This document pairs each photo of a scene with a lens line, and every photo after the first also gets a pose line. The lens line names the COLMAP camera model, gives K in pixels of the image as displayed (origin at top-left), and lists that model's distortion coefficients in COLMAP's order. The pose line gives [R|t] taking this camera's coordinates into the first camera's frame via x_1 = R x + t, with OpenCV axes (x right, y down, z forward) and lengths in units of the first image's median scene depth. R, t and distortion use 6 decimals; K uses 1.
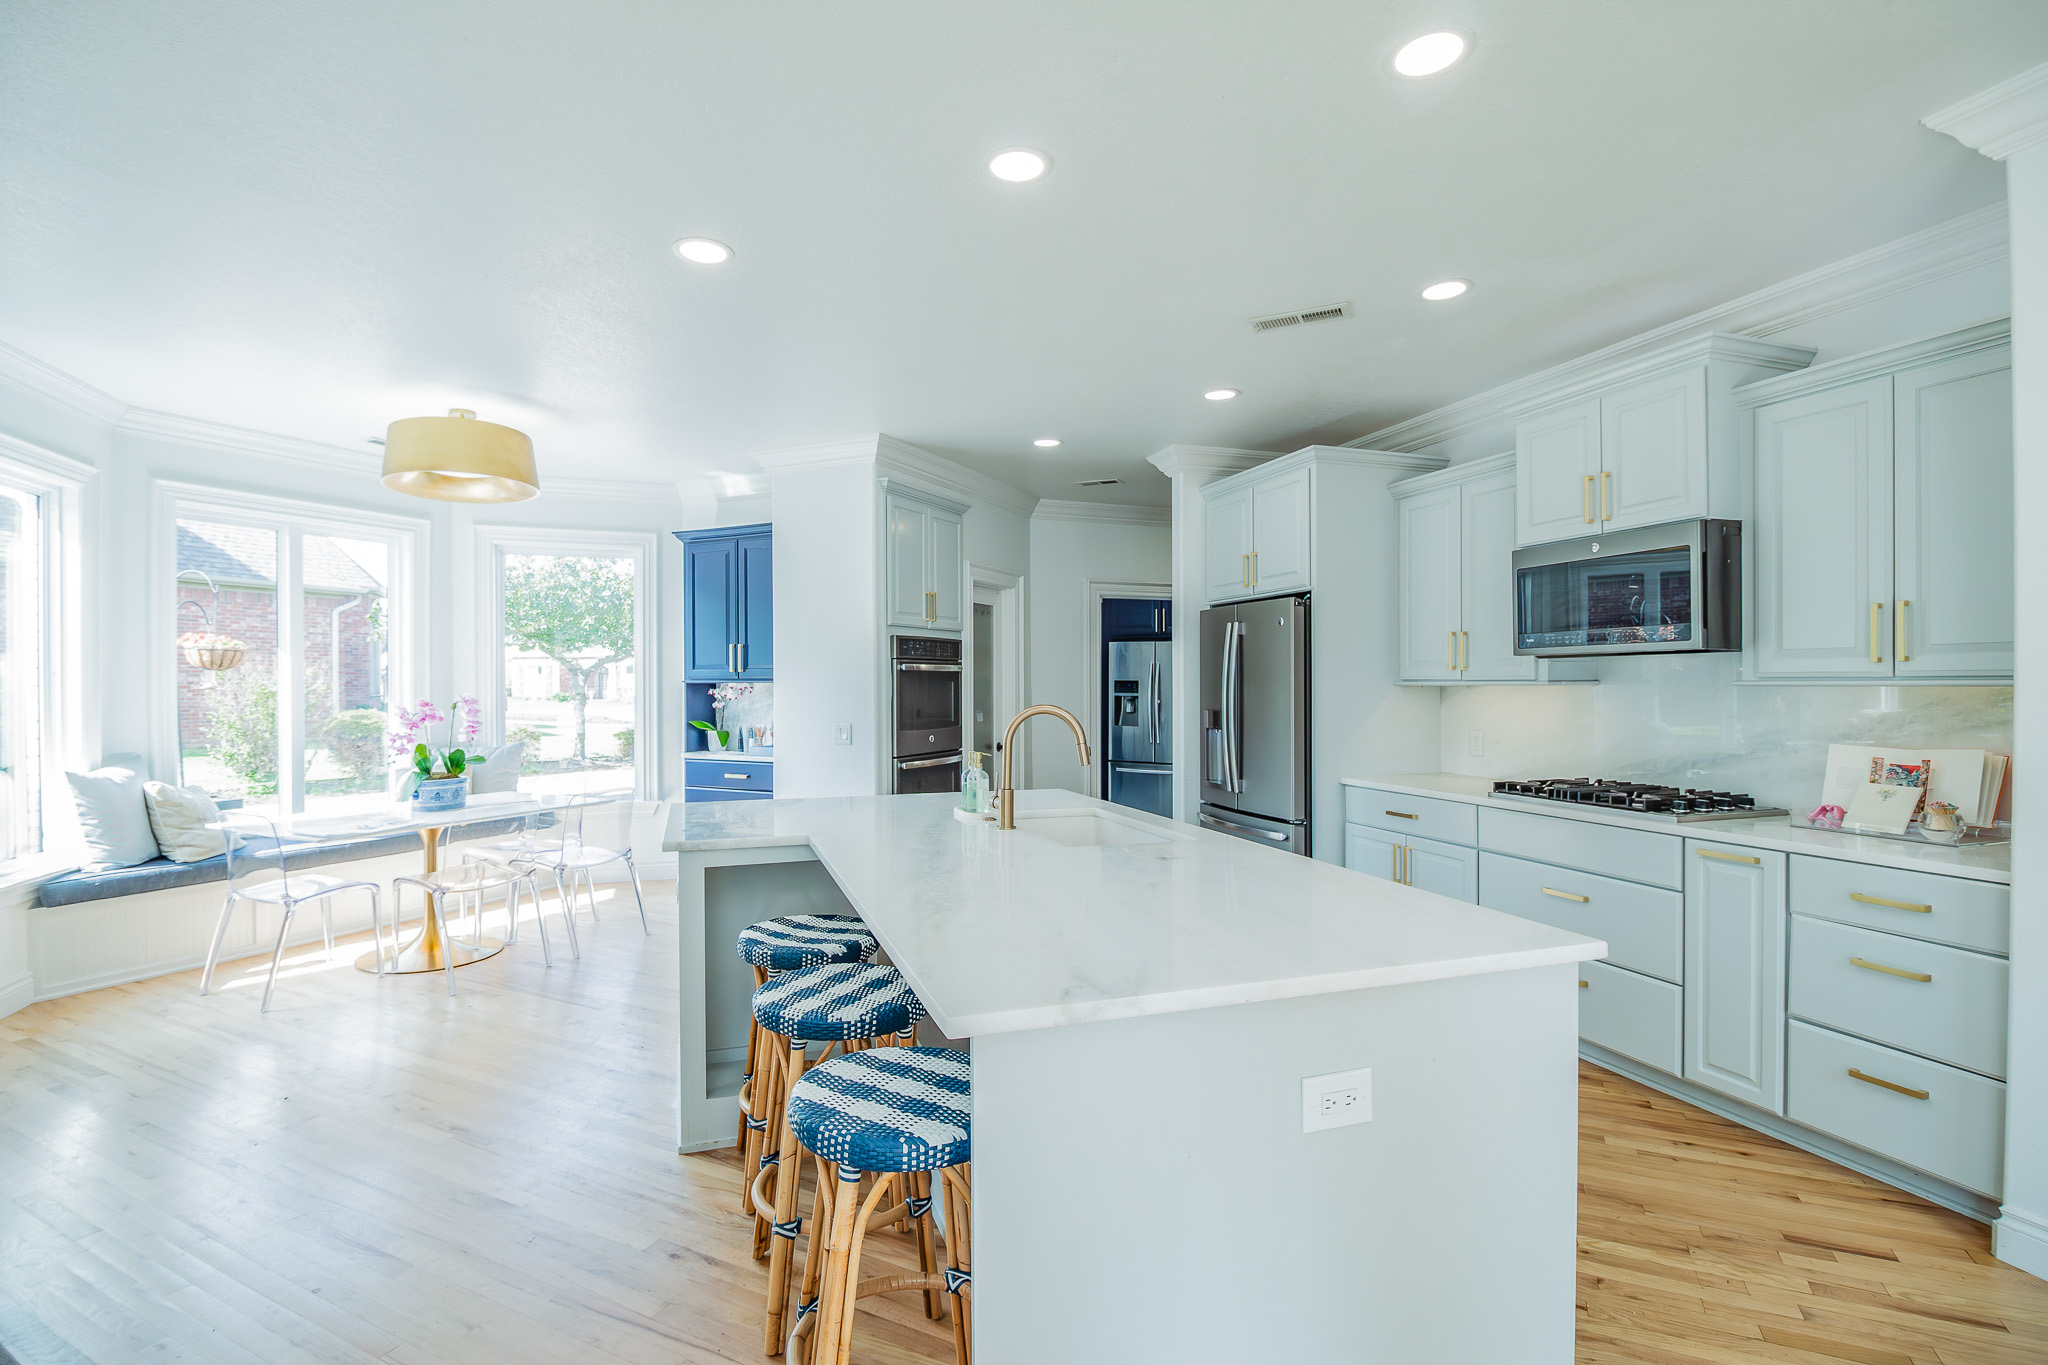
lens RADIAL K [[946.8, 0, 1007.1], [0, 946.8, 693.0], [0, 0, 1]] dist [-0.001217, -0.012642]
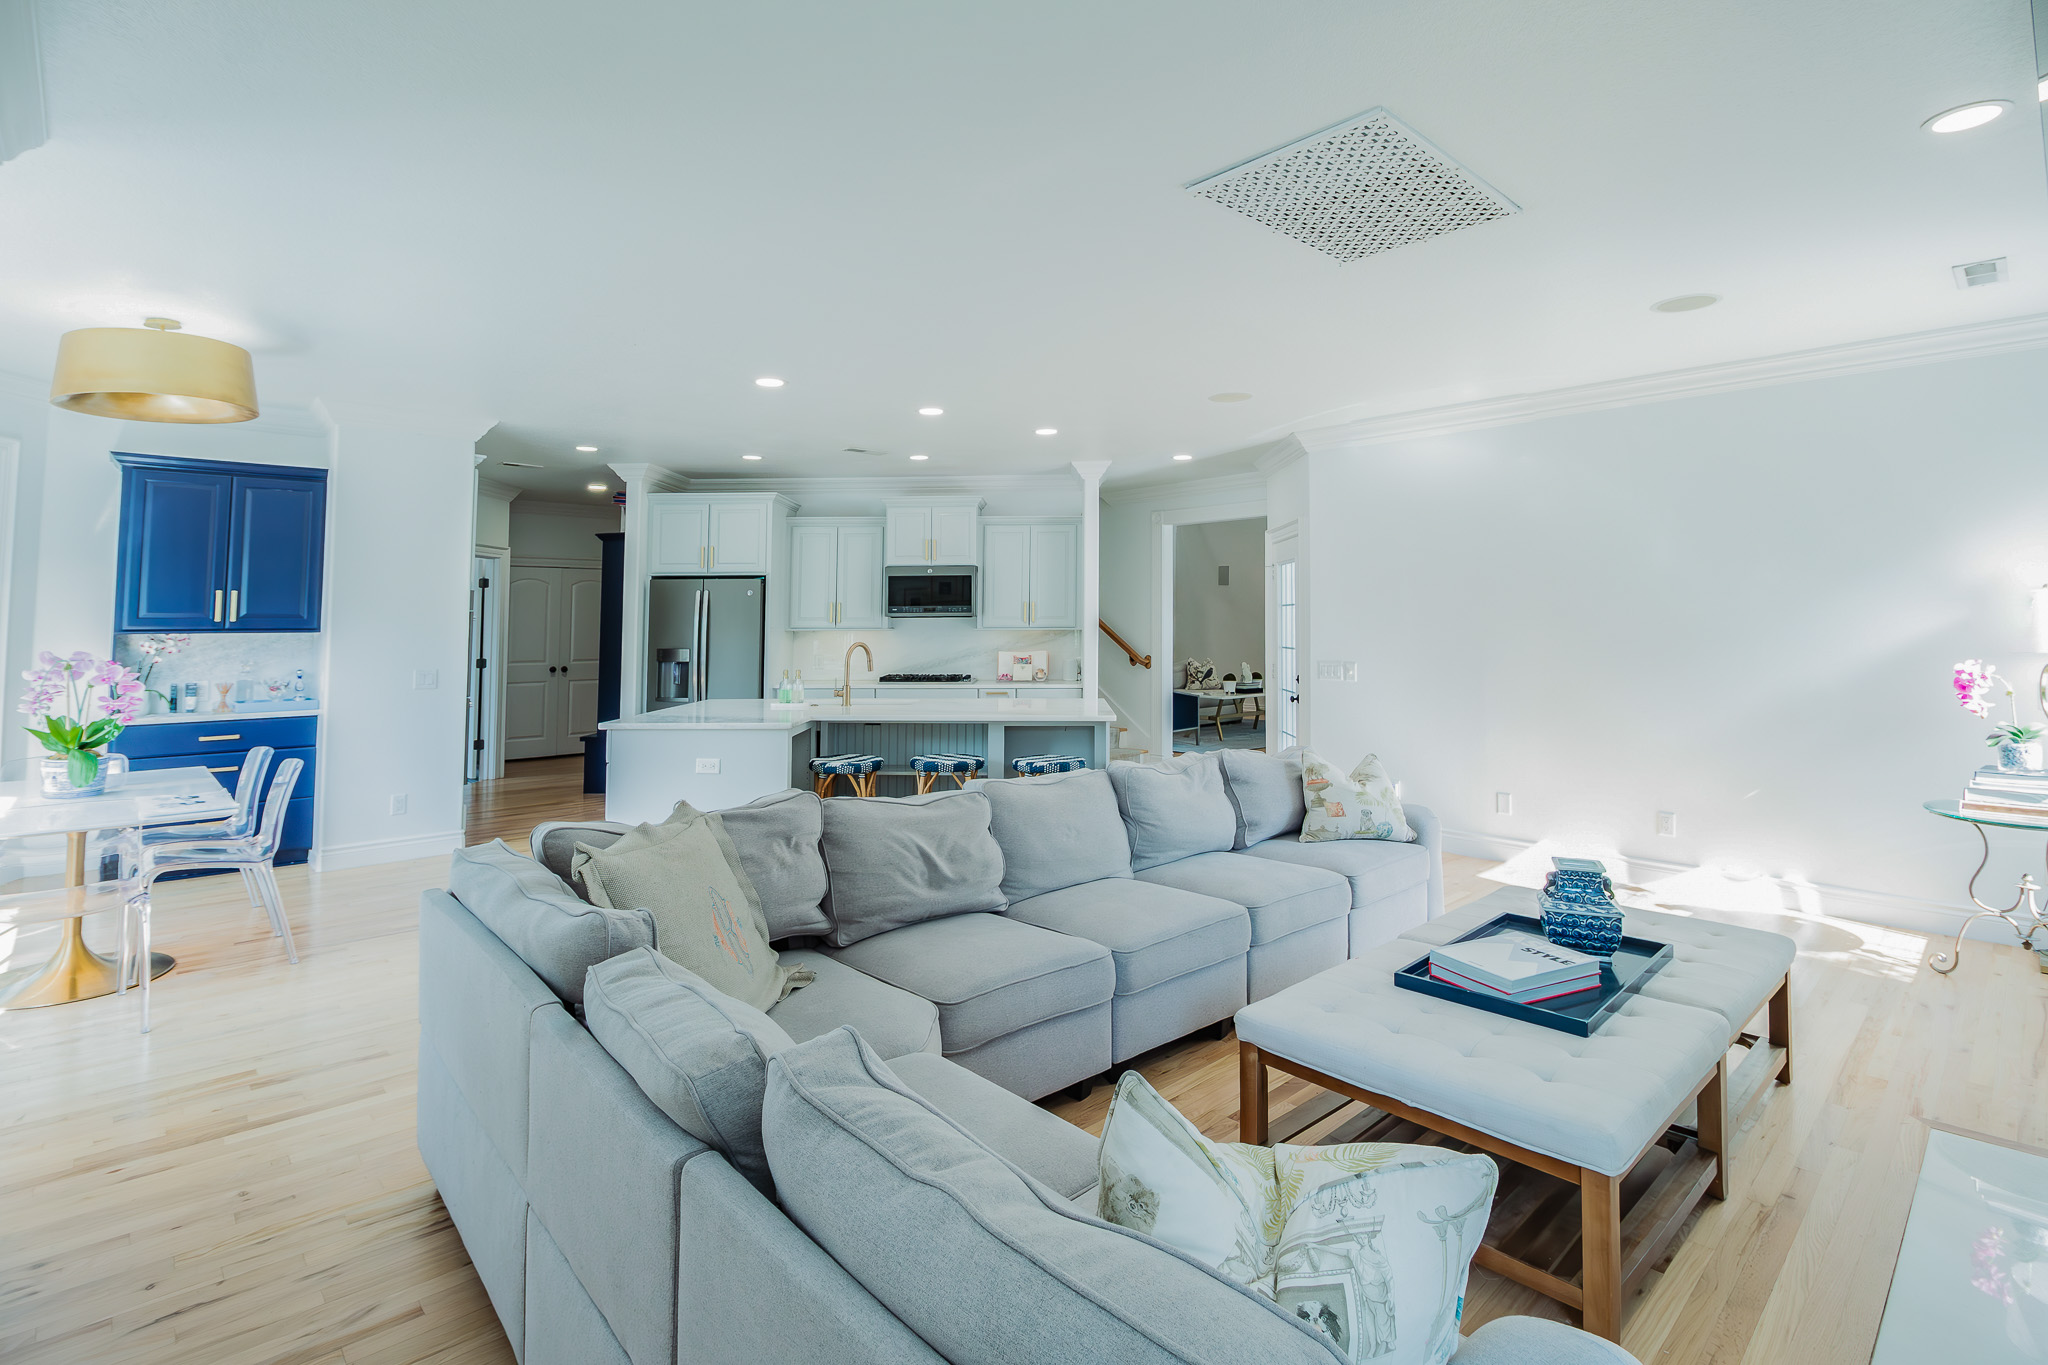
lens RADIAL K [[952.5, 0, 1017.5], [0, 952.5, 651.5], [0, 0, 1]] dist [0.000414, -0.013022]
pose [[0.351503, -0.027757, 0.935775, -1.084902], [0.008260, 0.999613, 0.026548, -0.012228], [-0.936150, -0.001602, 0.351596, -0.014810]]
